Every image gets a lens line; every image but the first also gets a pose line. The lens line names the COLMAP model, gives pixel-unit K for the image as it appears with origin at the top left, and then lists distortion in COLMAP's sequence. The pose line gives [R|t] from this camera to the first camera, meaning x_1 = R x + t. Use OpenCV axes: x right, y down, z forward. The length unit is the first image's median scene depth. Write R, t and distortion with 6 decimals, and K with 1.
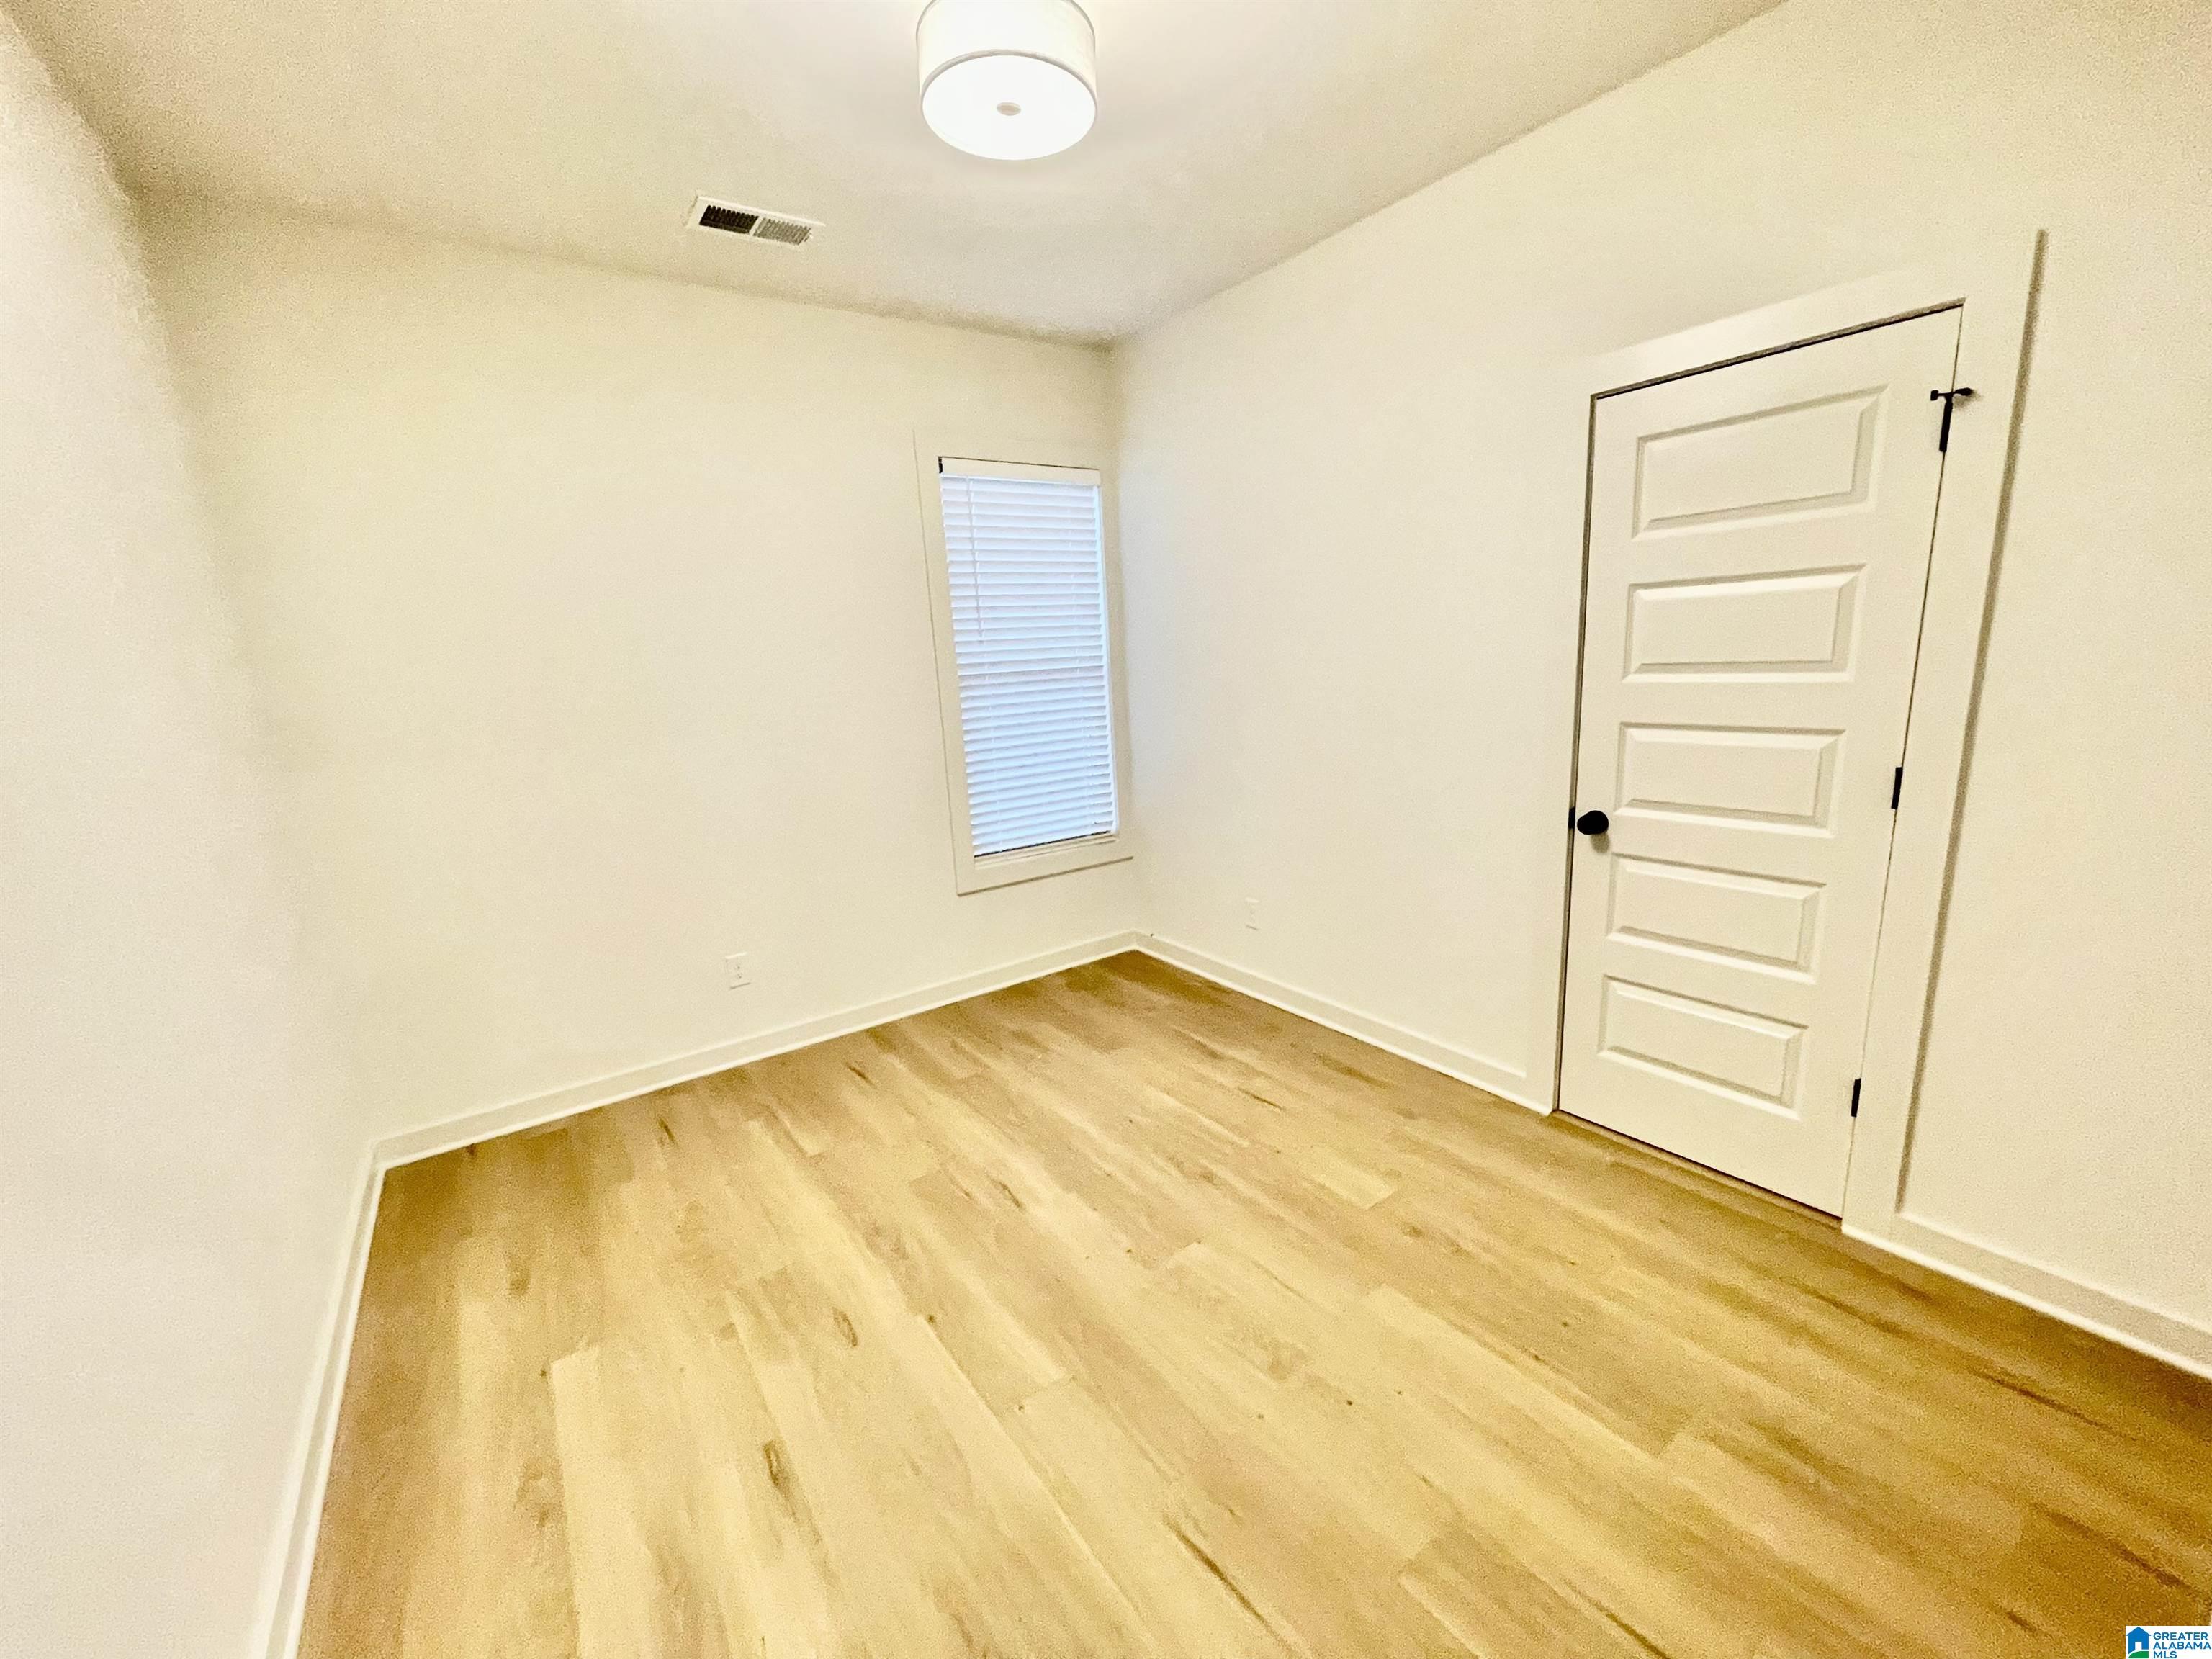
lens RADIAL K [[894.0, 0, 1106.9], [0, 894.0, 835.3], [0, 0, 1]] dist [-0.000205, -0.000224]
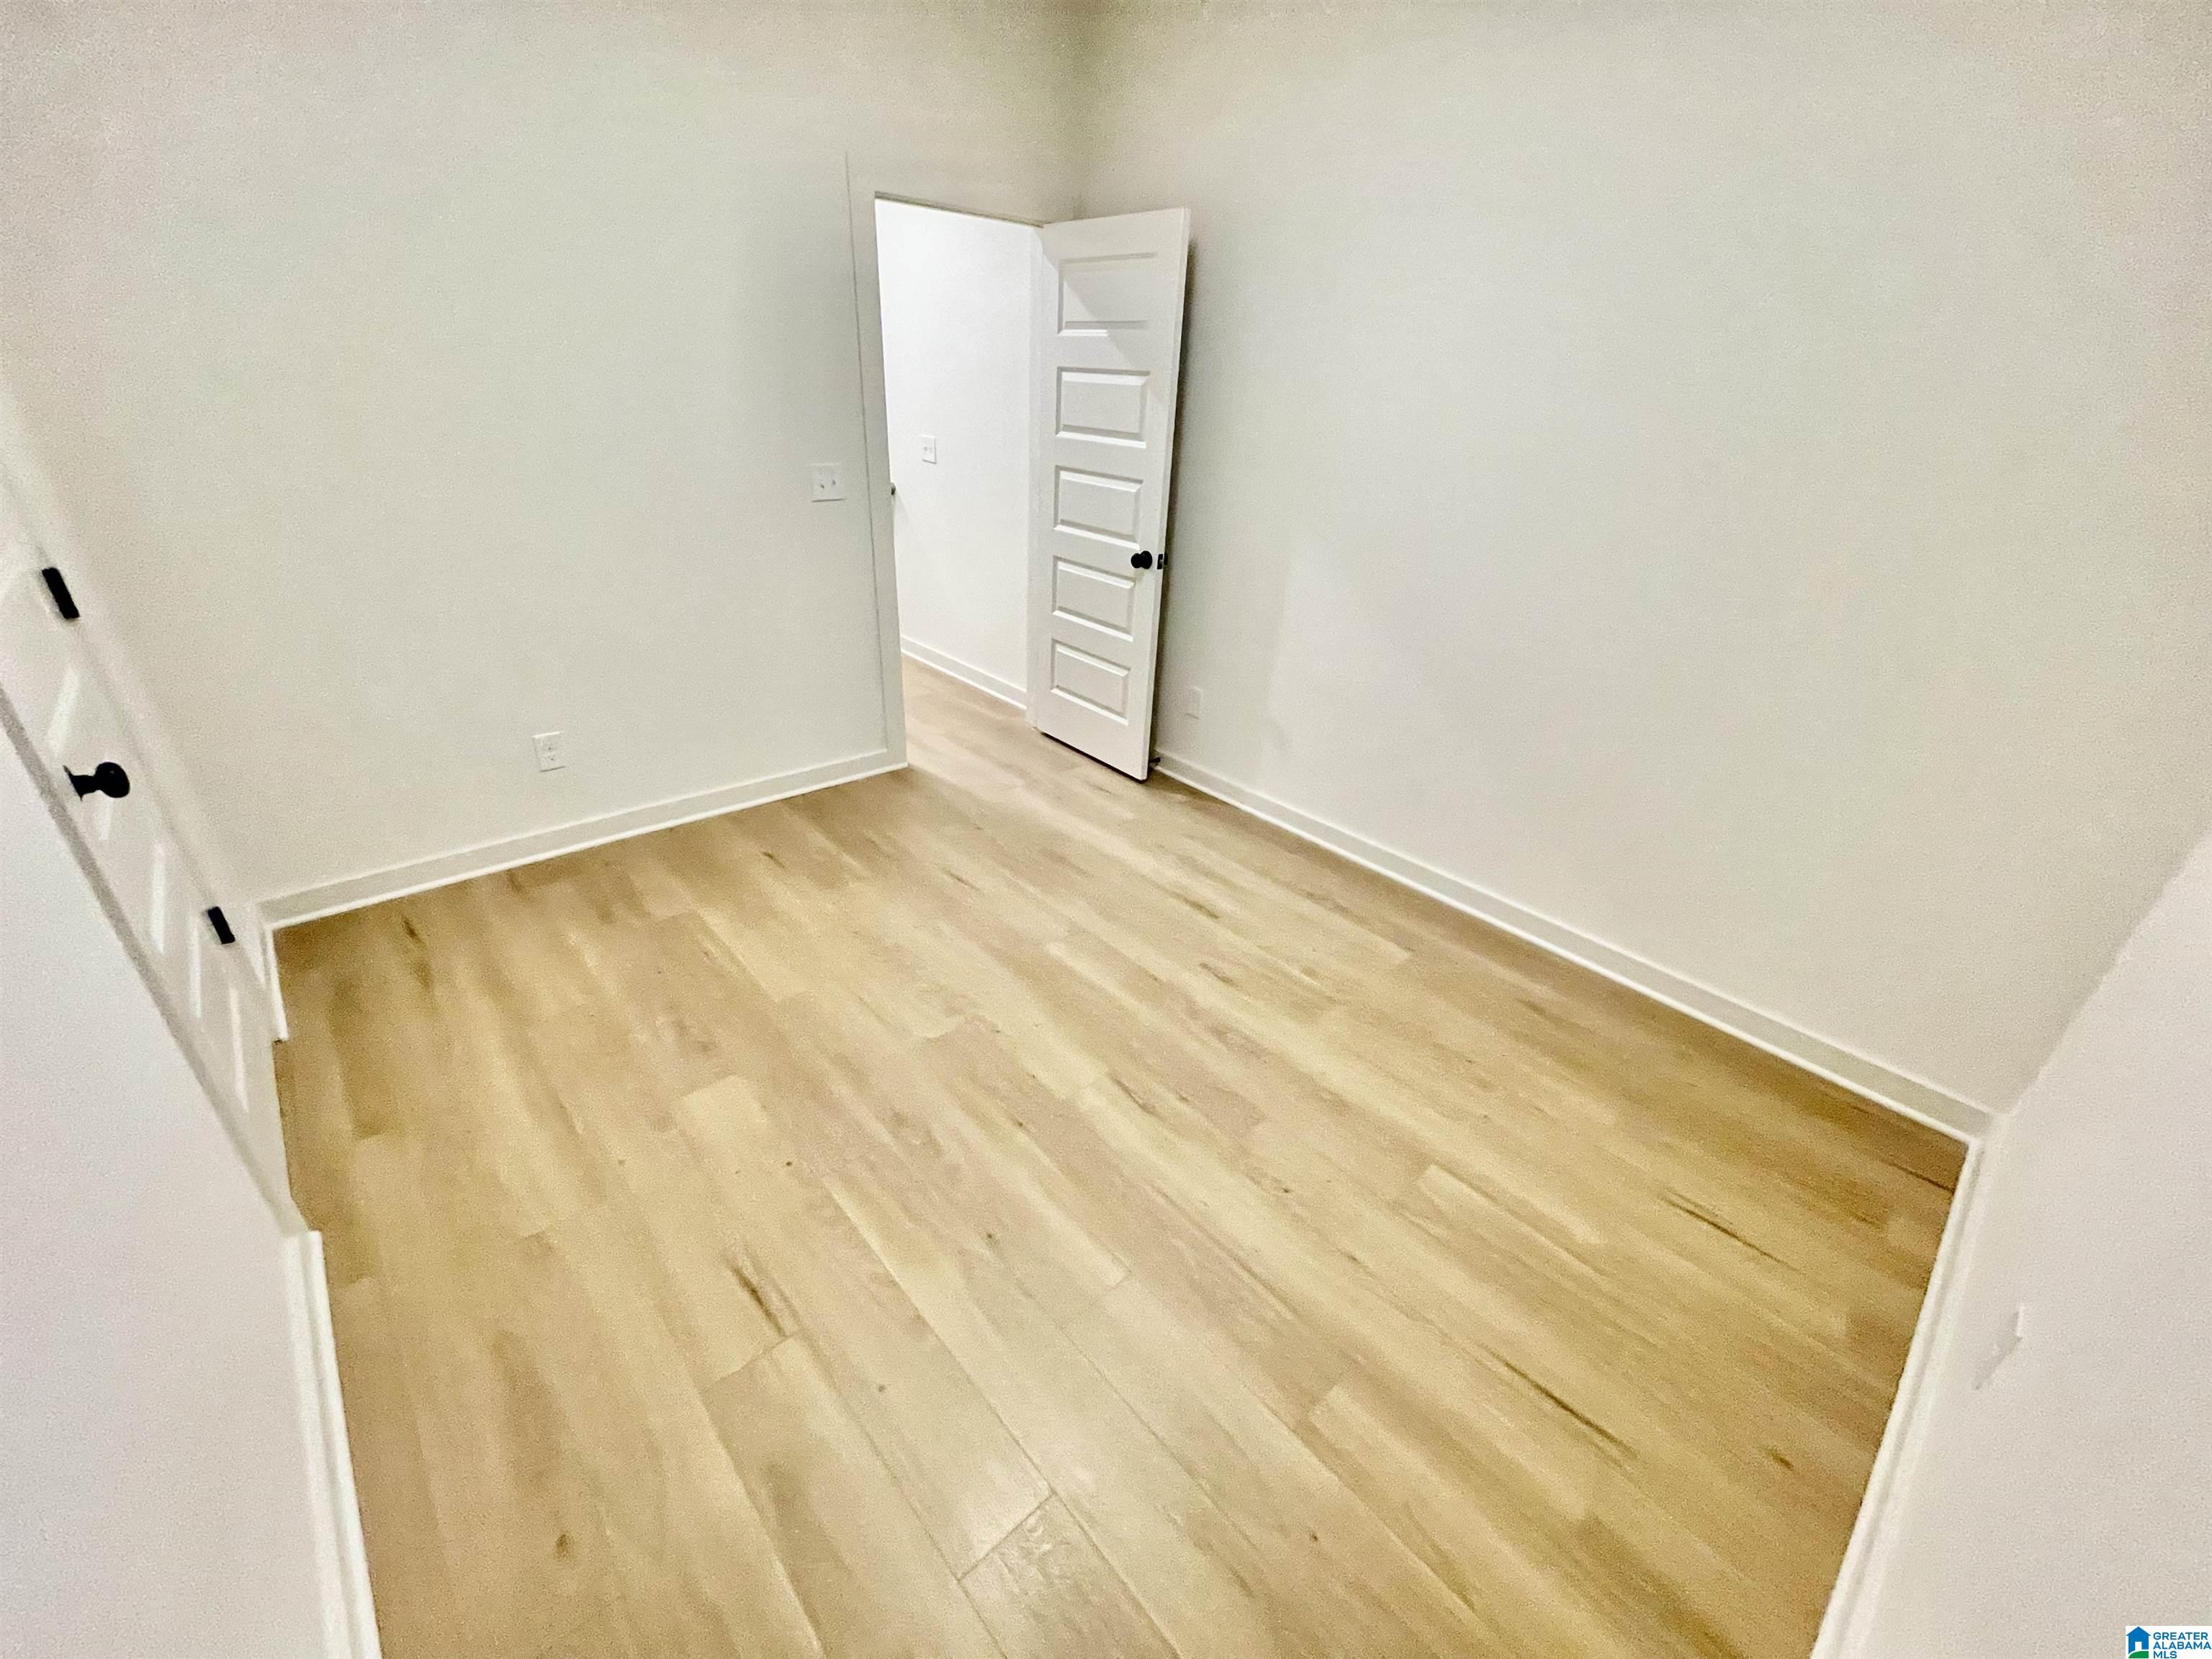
lens RADIAL K [[894.0, 0, 1109.4], [0, 894.0, 832.1], [0, 0, 1]] dist [-0.000205, -0.000224]
pose [[-0.992706, 0.063435, -0.102518, -0.012194], [-0.015471, 0.776309, 0.630163, -0.354102], [0.119560, 0.627153, -0.769665, 1.547151]]
